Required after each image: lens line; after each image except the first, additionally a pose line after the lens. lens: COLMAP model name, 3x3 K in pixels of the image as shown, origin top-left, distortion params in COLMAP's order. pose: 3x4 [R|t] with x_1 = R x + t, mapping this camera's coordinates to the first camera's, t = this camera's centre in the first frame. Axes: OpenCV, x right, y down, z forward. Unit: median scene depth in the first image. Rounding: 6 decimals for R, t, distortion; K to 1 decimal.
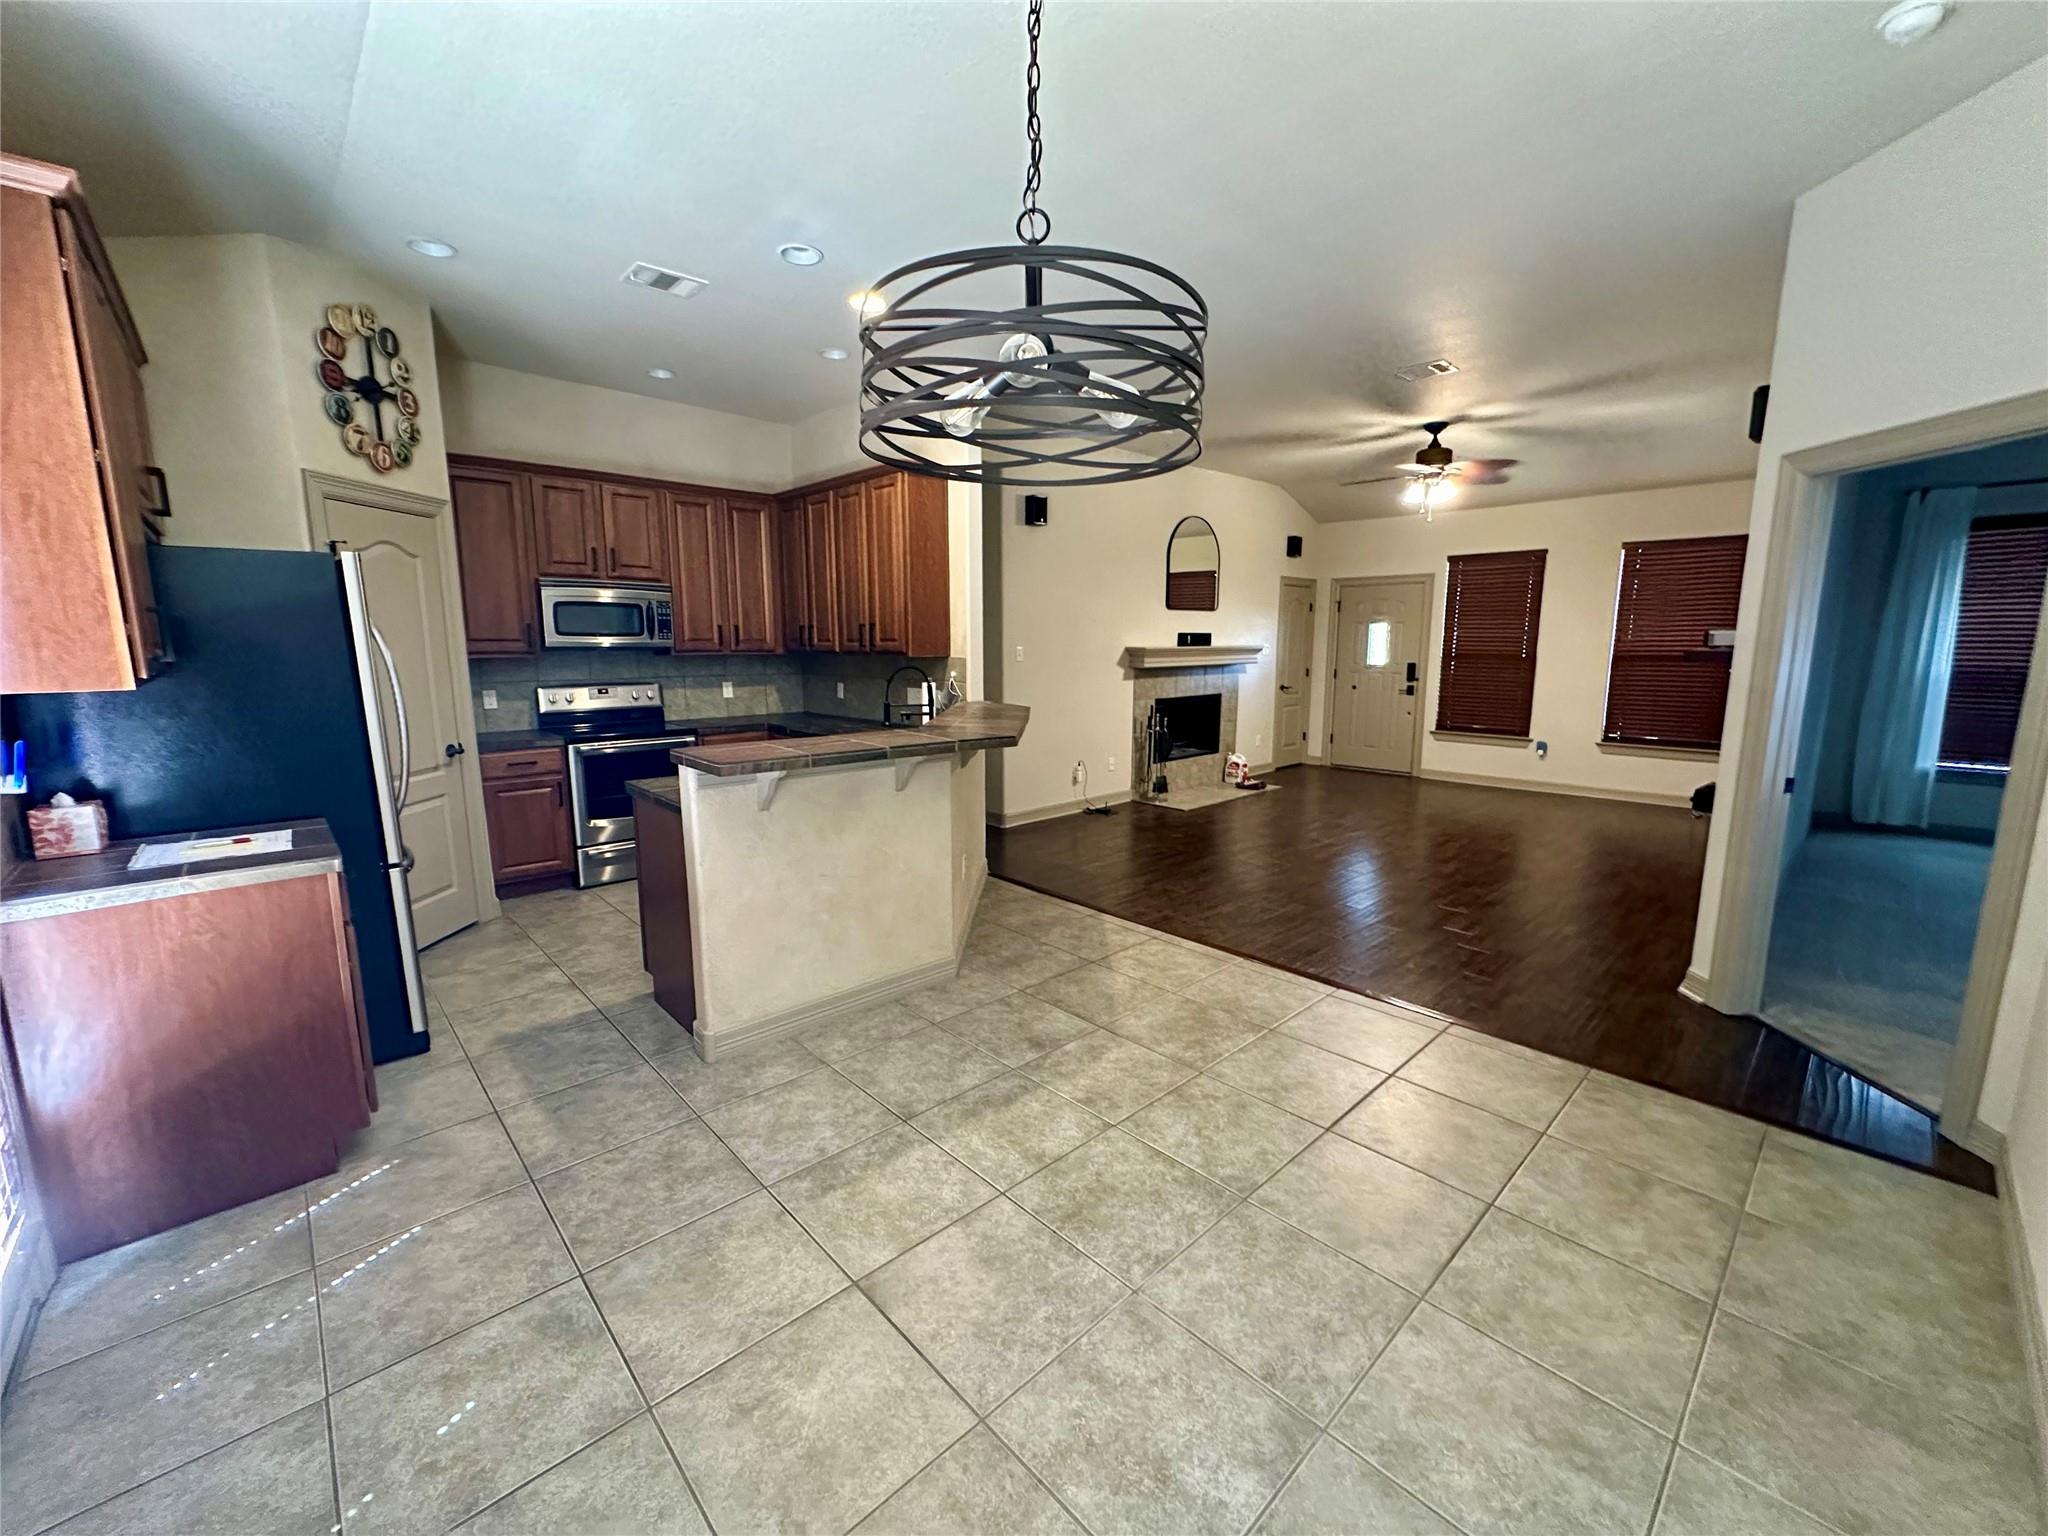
lens RADIAL K [[822.5, 0, 1026.5], [0, 822.5, 770.6], [0, 0, 1]] dist [-0.003294, -0.000128]
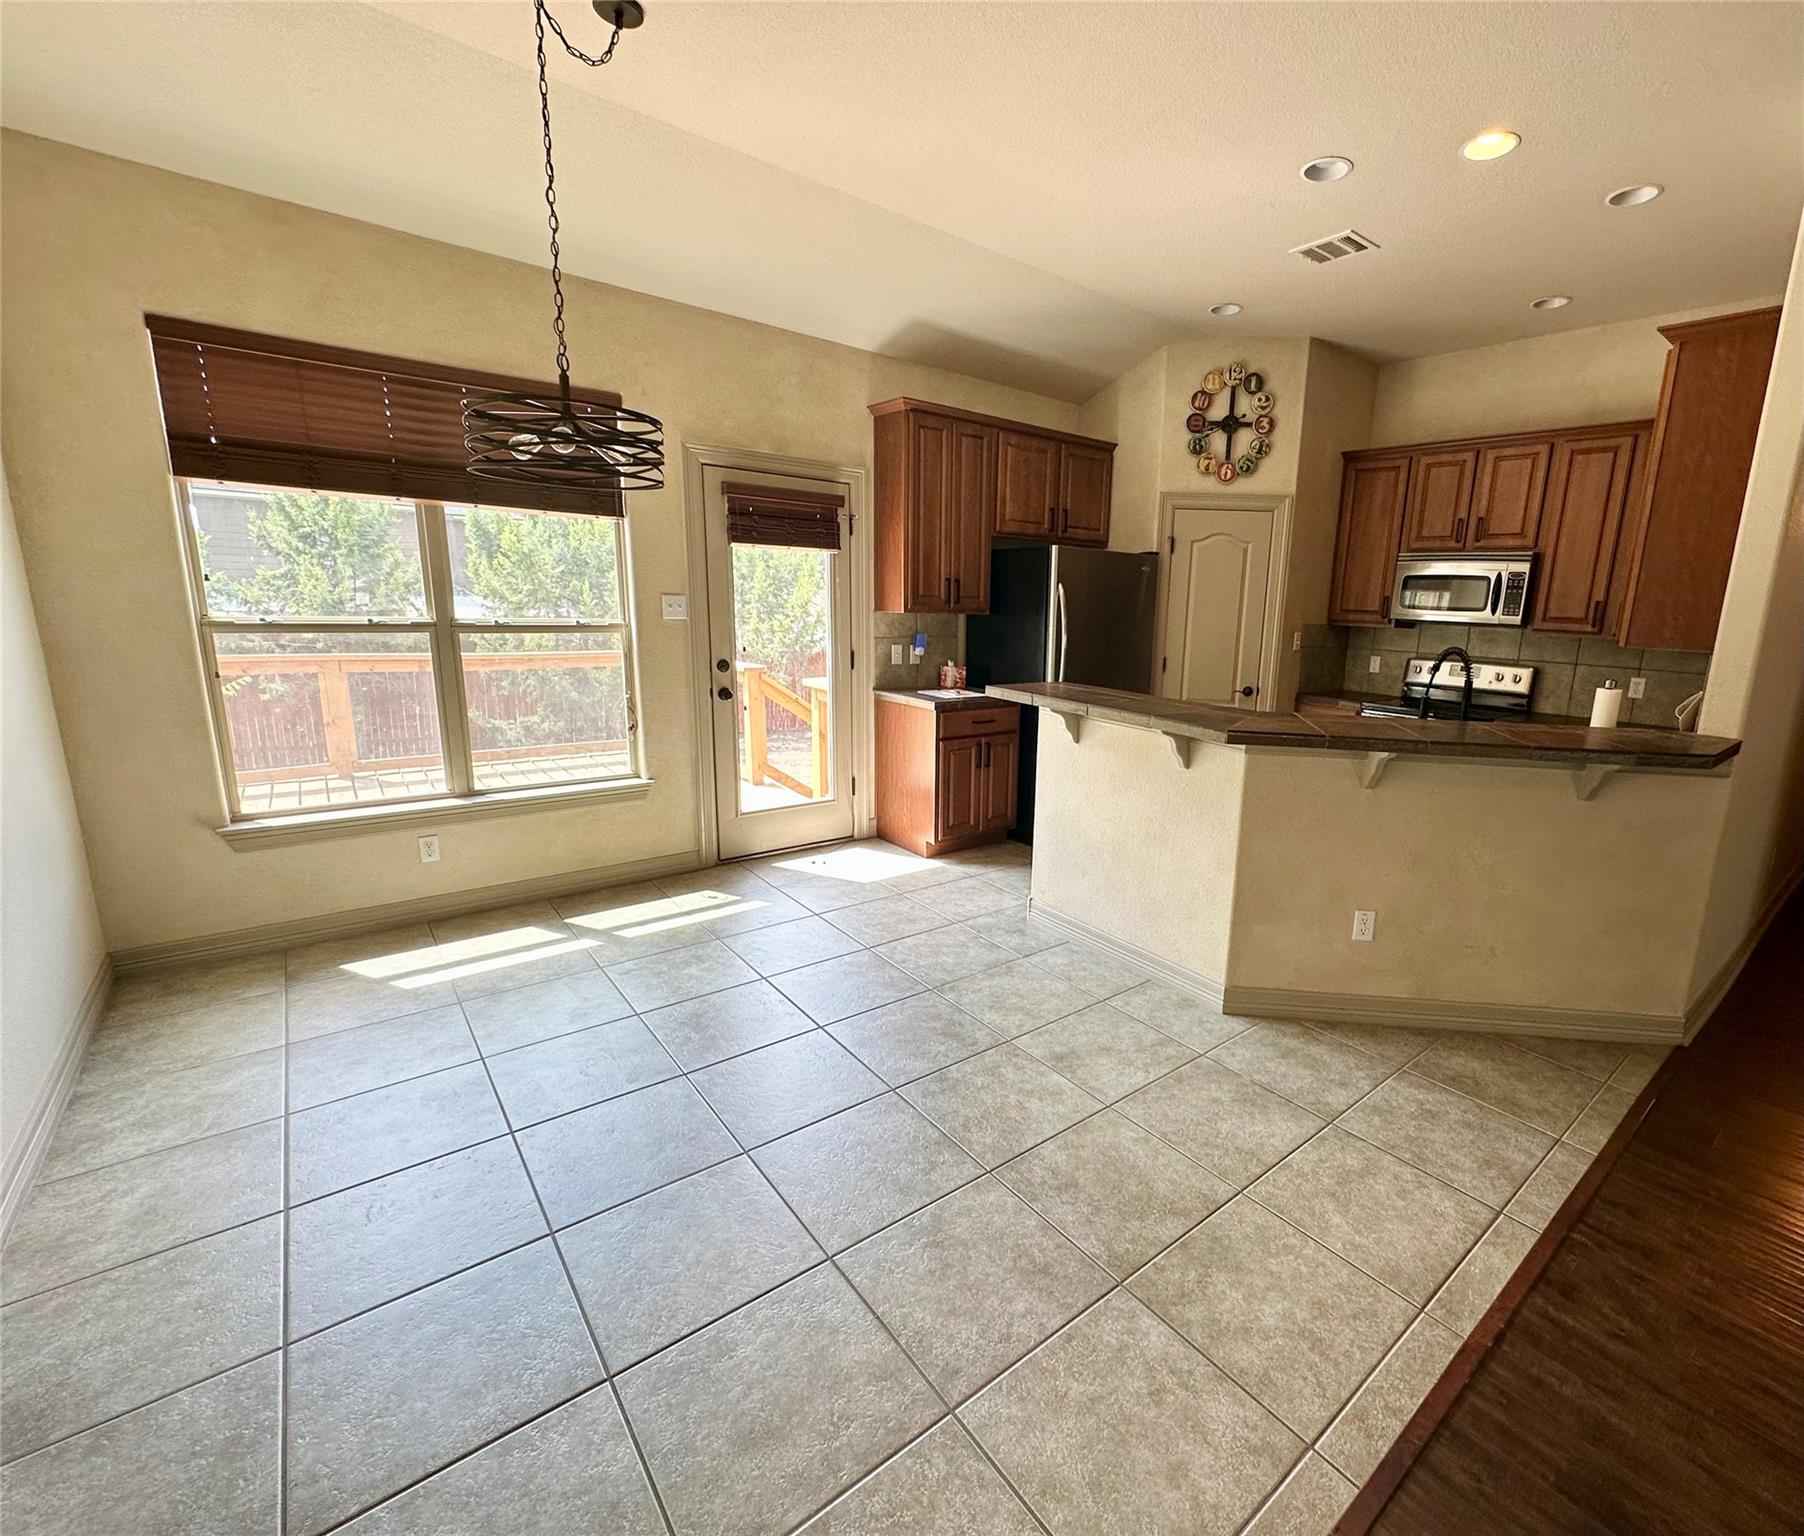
lens RADIAL K [[822.5, 0, 1037.7], [0, 822.5, 779.8], [0, 0, 1]] dist [0.004720, -0.000644]
pose [[-0.026222, 0.218853, -0.975406, 0.497305], [-0.195779, 0.955721, 0.219699, -0.090125], [0.980297, 0.196725, 0.017786, 0.541658]]
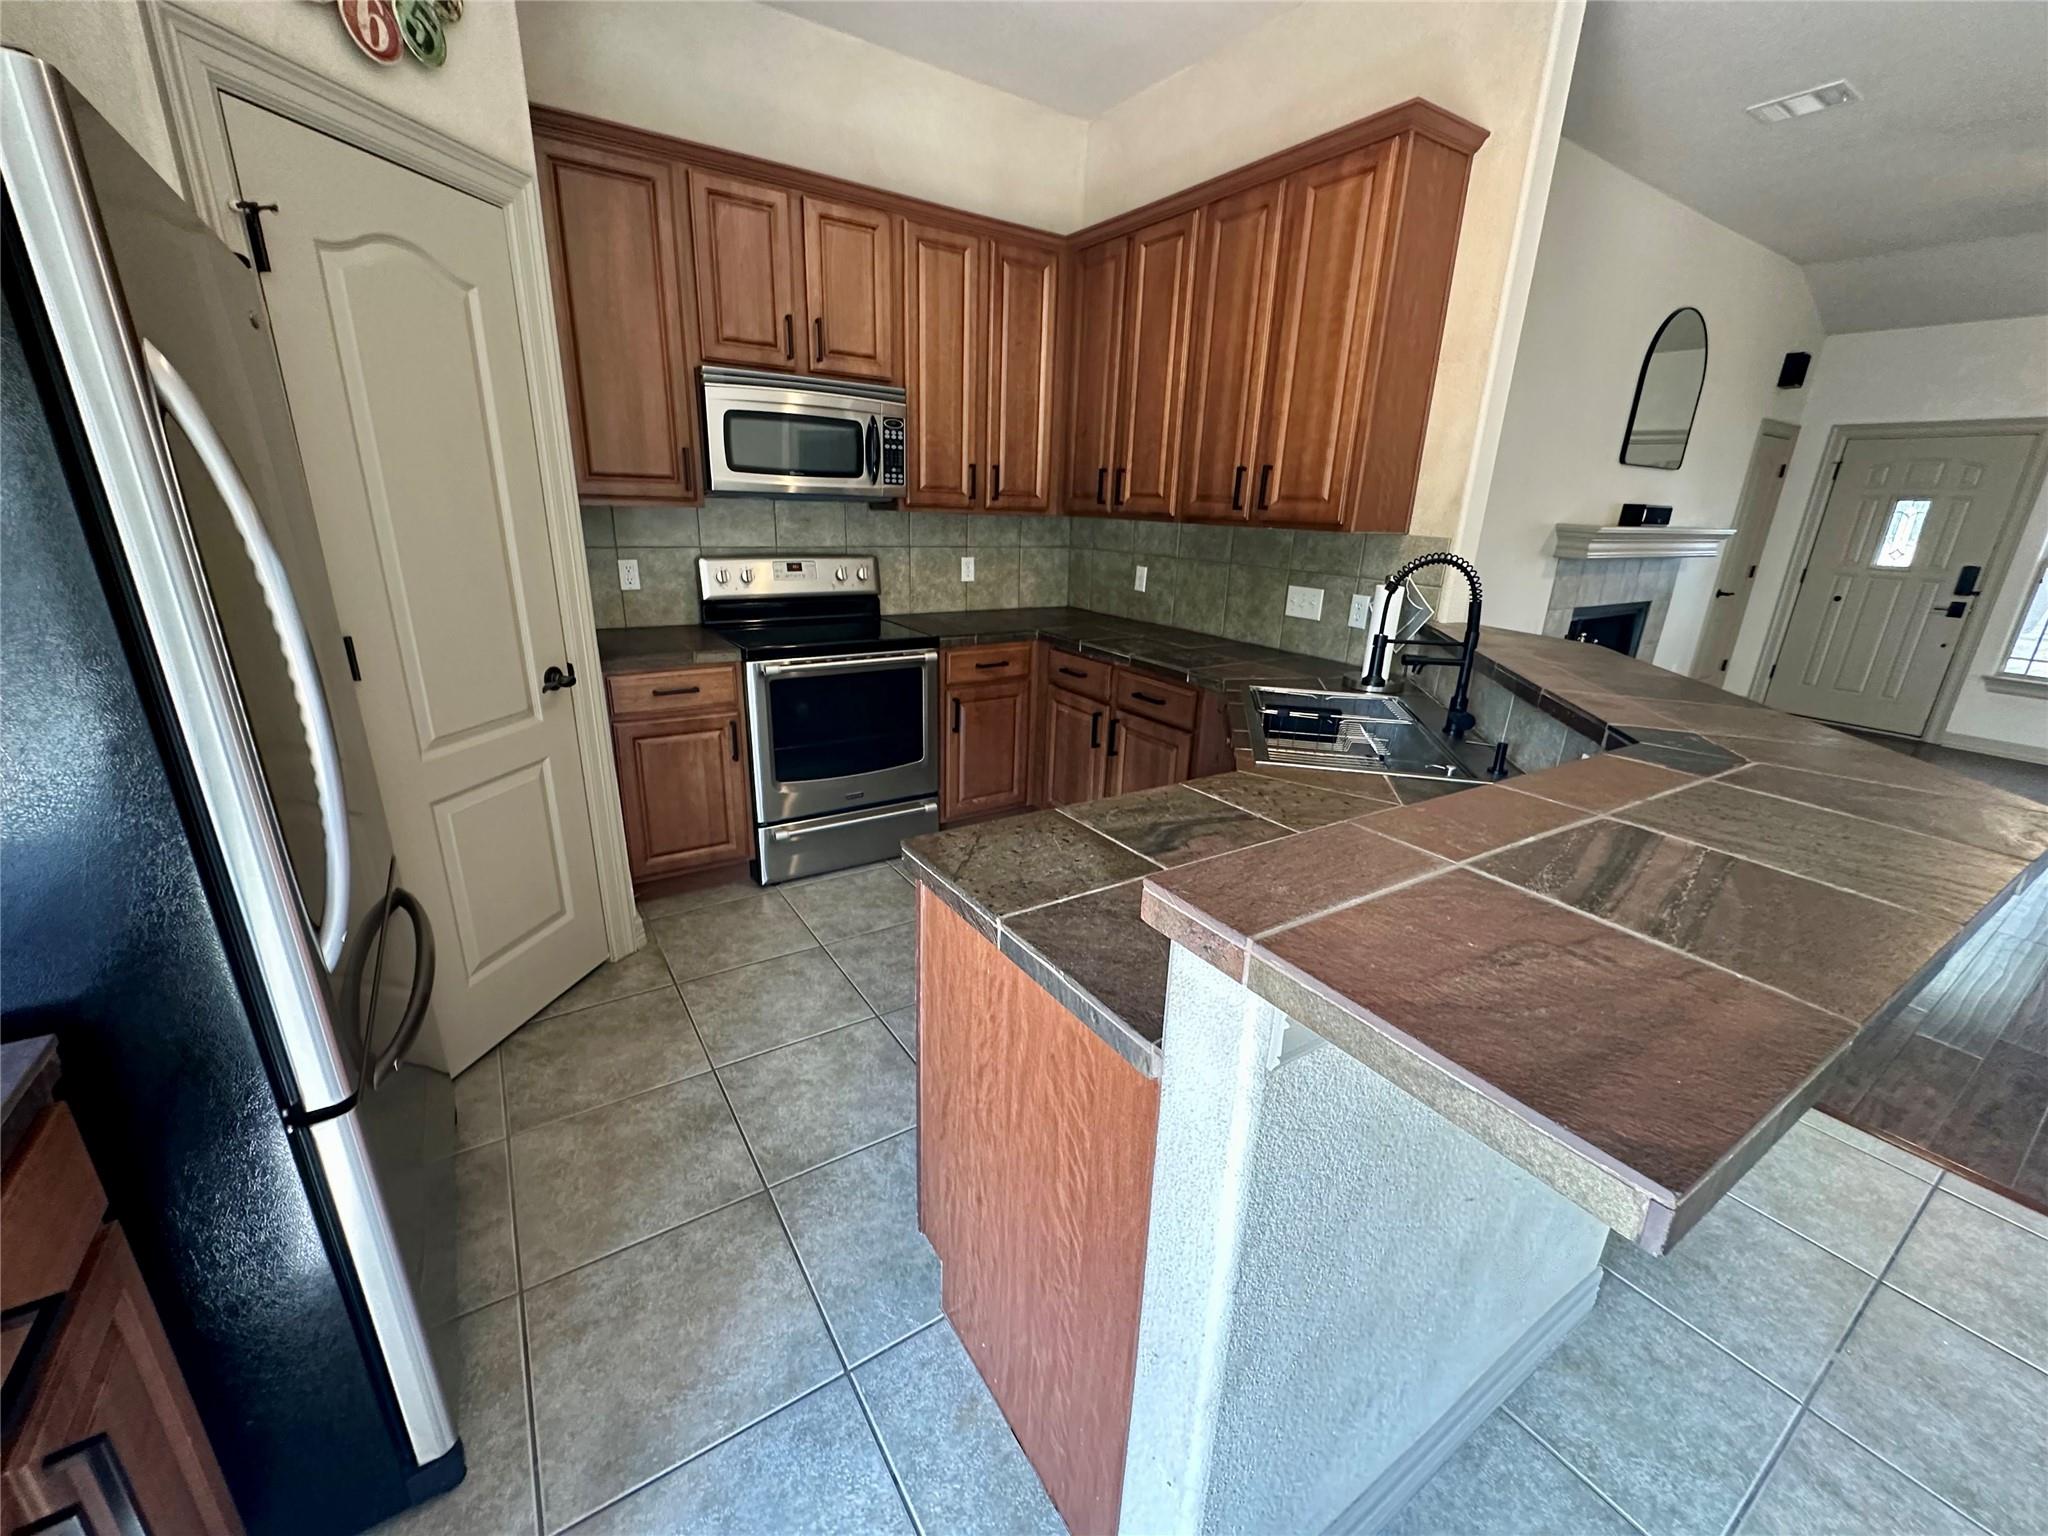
lens RADIAL K [[822.5, 0, 1024.4], [0, 822.5, 764.7], [0, 0, 1]] dist [-0.003294, -0.000128]
pose [[0.985058, 0.084535, -0.150051, -0.245916], [-0.060633, 0.985693, 0.157267, -0.059564], [0.161199, -0.145819, 0.976090, 0.409909]]
